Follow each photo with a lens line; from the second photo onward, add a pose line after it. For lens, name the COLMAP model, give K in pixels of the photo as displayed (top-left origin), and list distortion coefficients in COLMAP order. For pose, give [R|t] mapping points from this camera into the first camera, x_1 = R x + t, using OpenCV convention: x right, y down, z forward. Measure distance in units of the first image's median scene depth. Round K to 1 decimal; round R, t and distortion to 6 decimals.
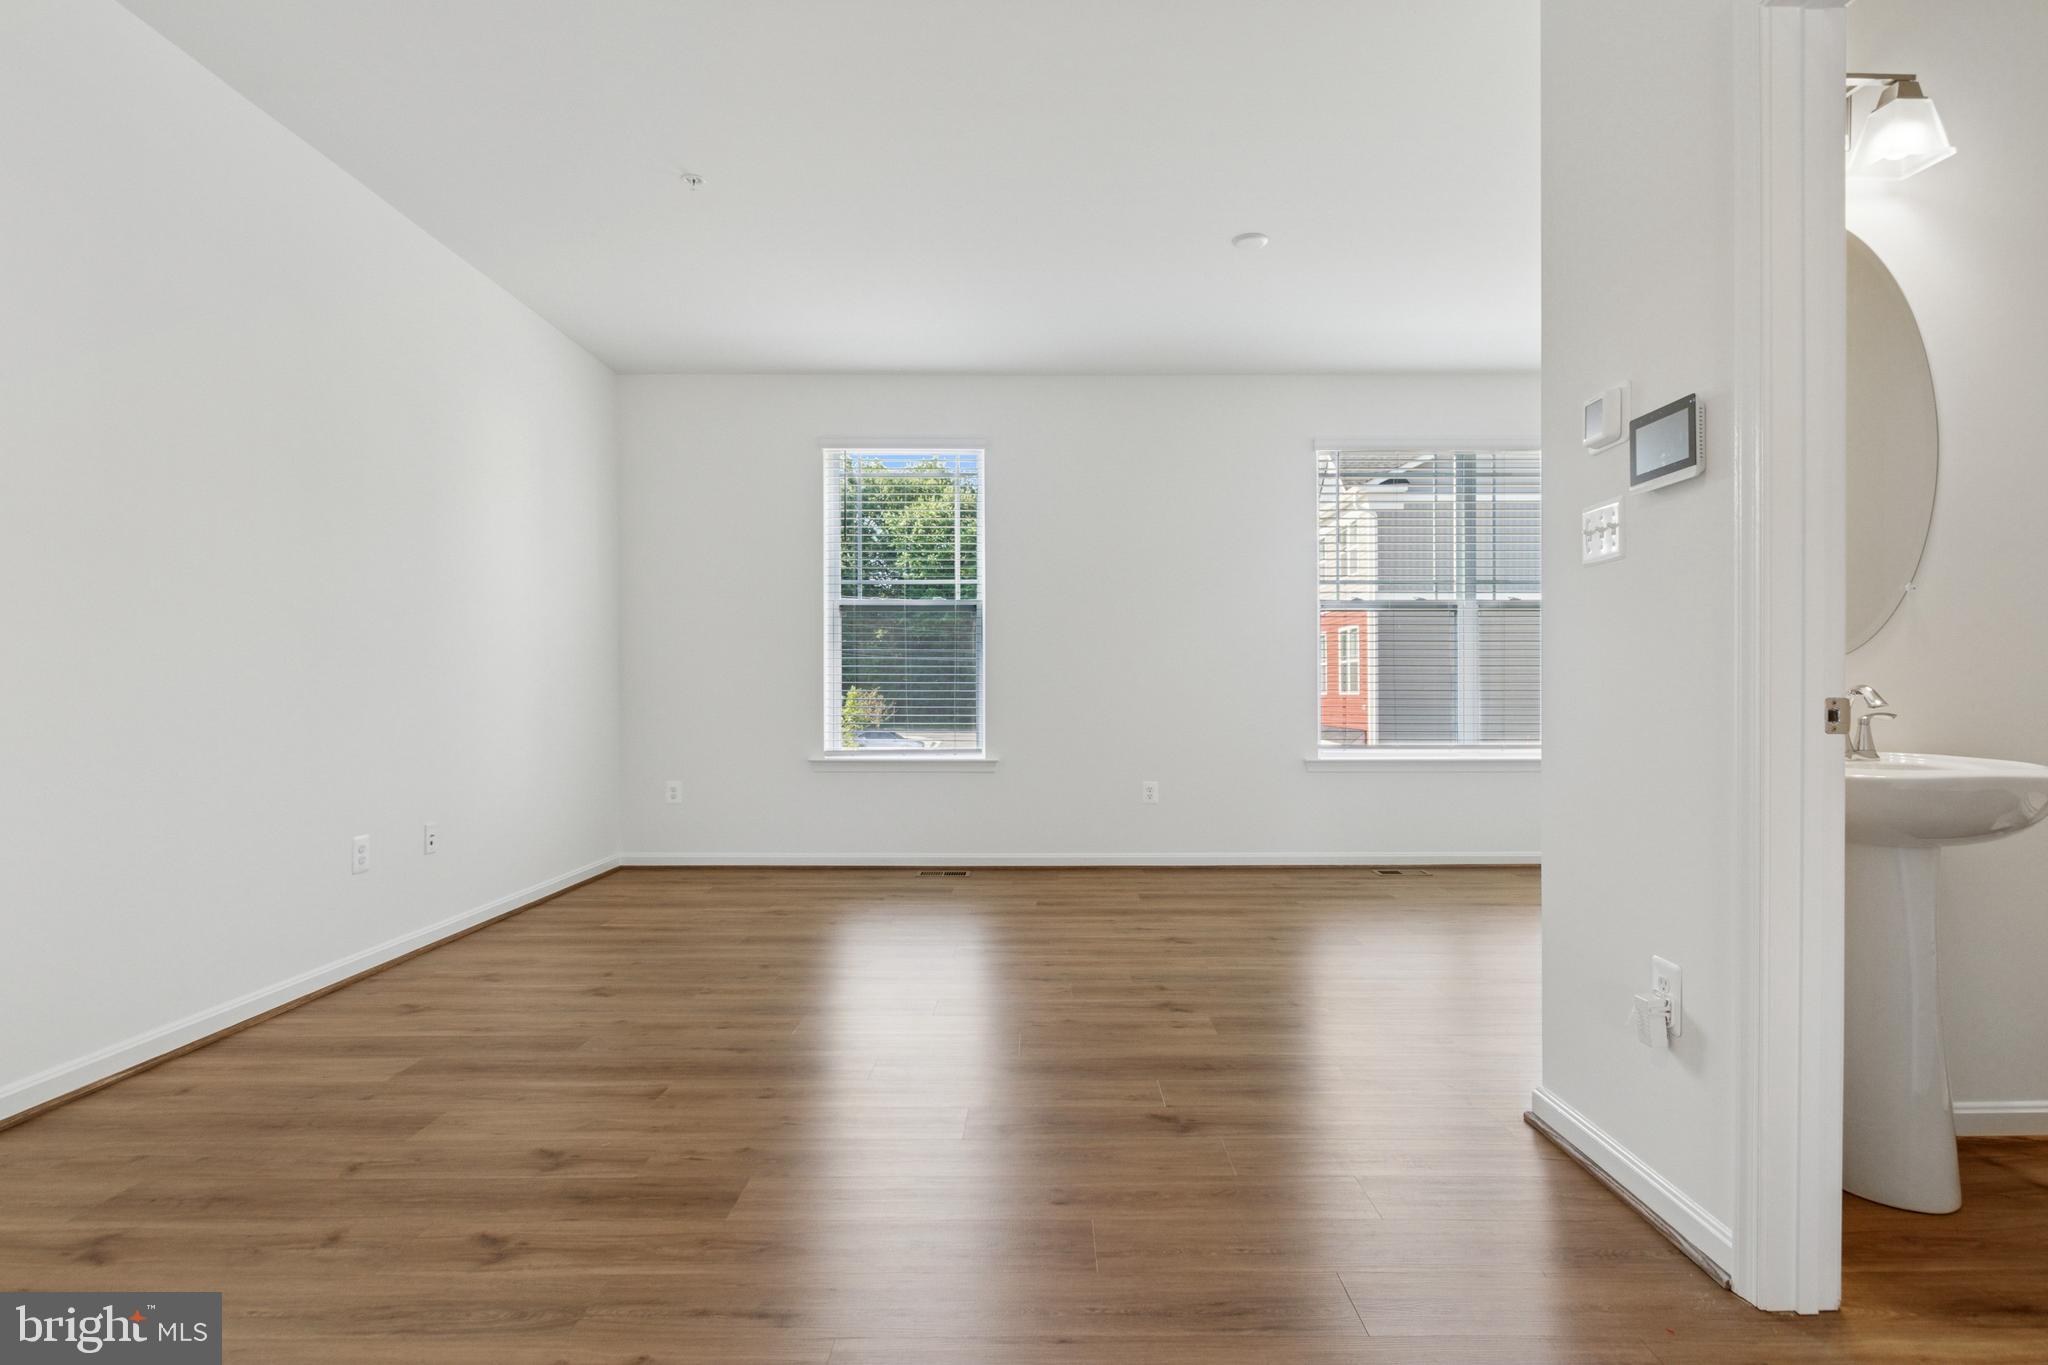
lens RADIAL K [[992.6, 0, 1067.8], [0, 992.6, 687.9], [0, 0, 1]] dist [0.002829, 0.000145]
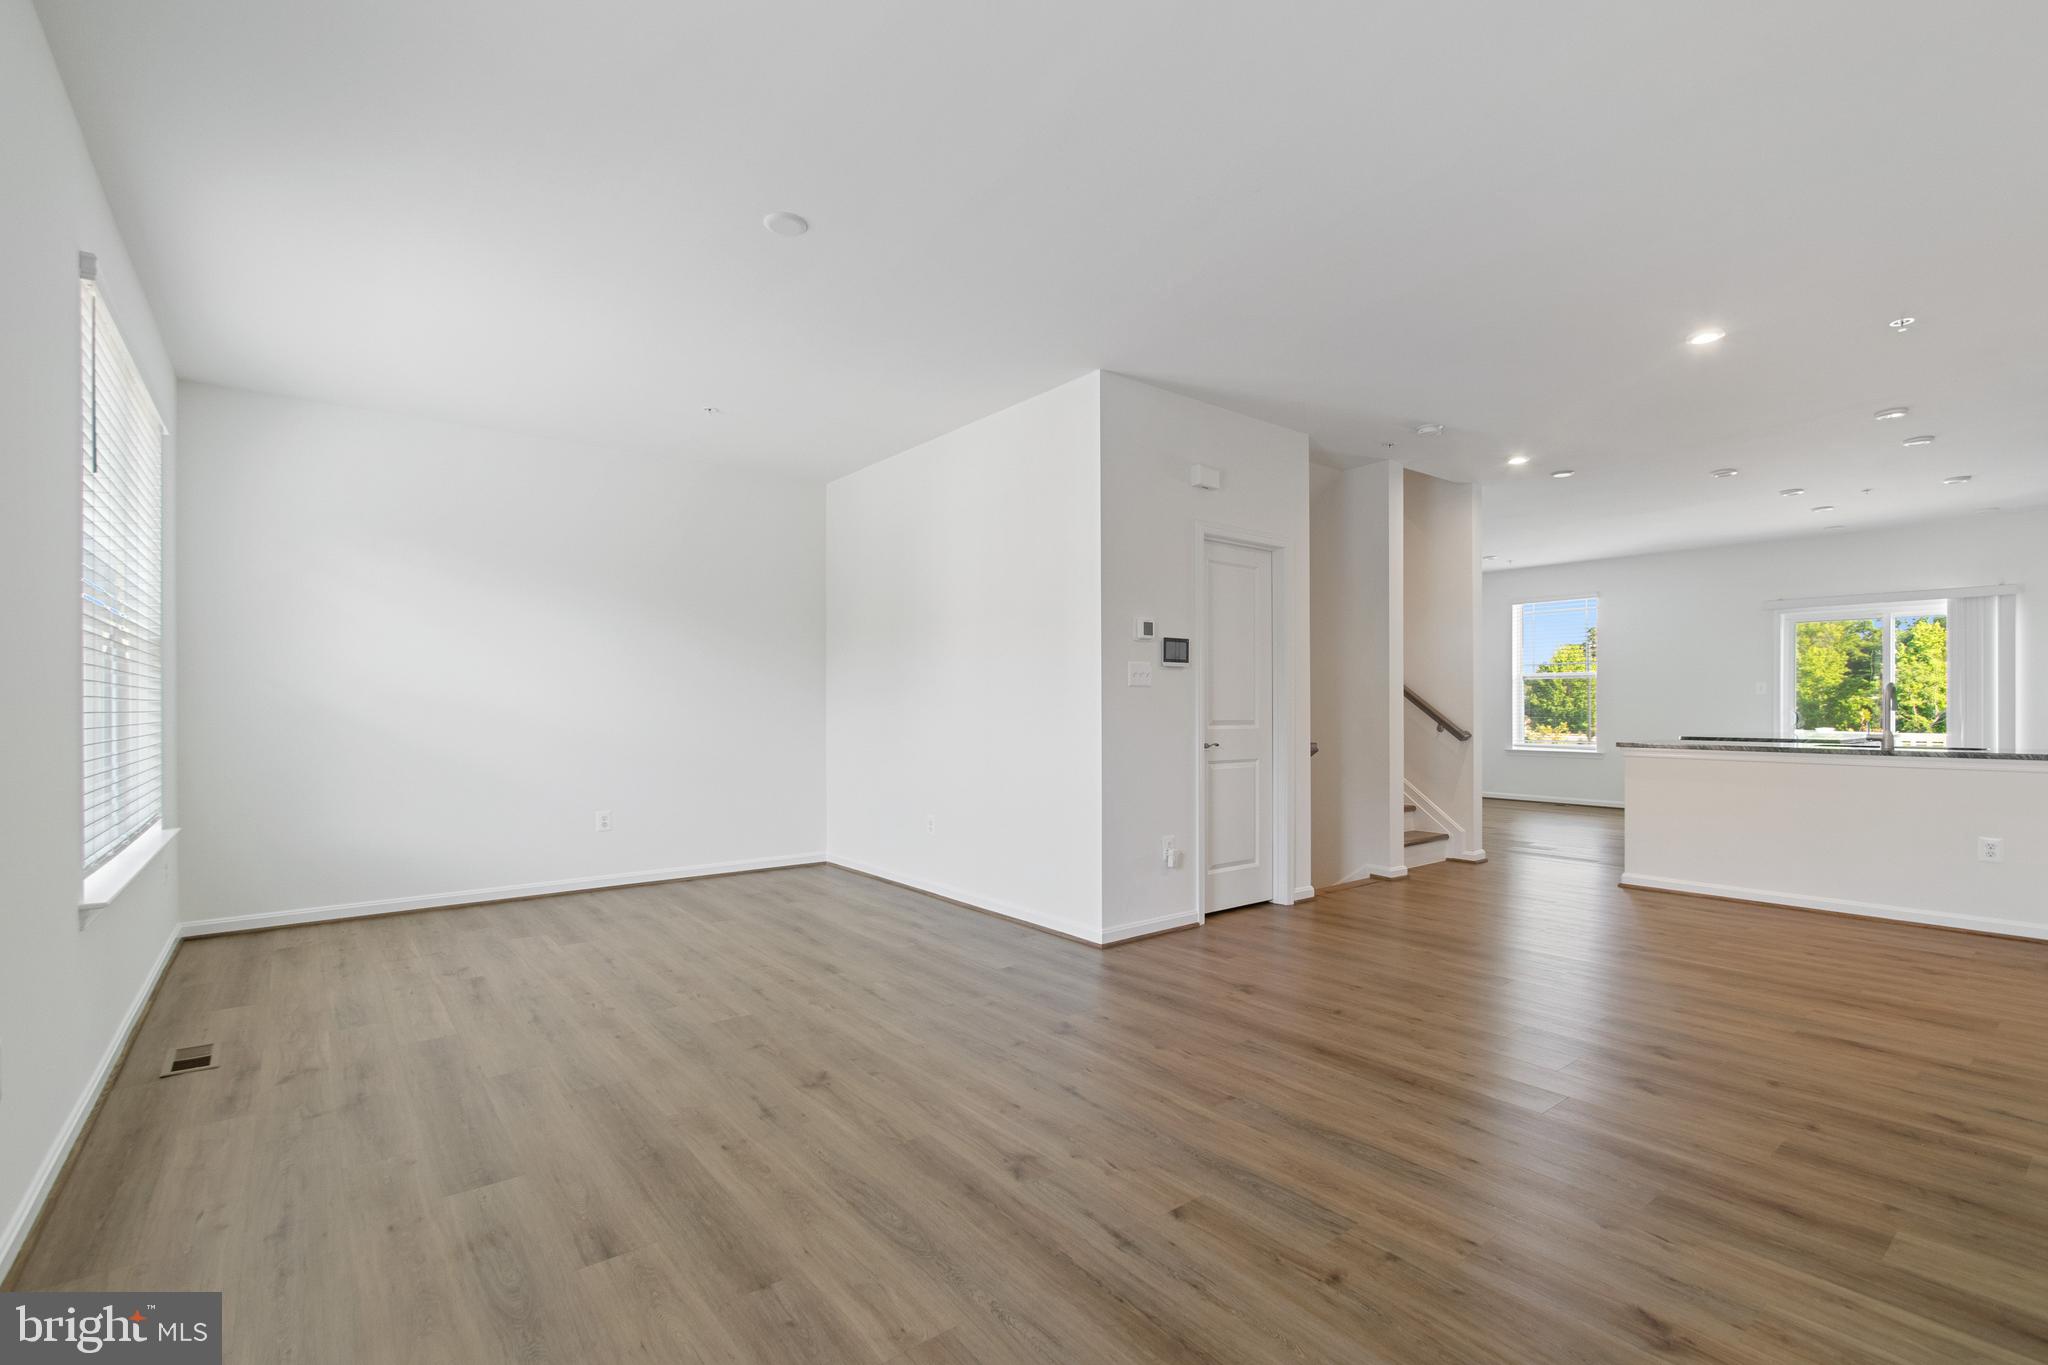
lens RADIAL K [[958.8, 0, 965.6], [0, 958.8, 711.3], [0, 0, 1]] dist [0.001277, -0.000449]
pose [[-0.570166, 0.001171, 0.821528, -0.956759], [0.000614, 0.999999, -0.000999, -0.053687], [-0.821529, -0.000065, -0.570167, 2.248672]]
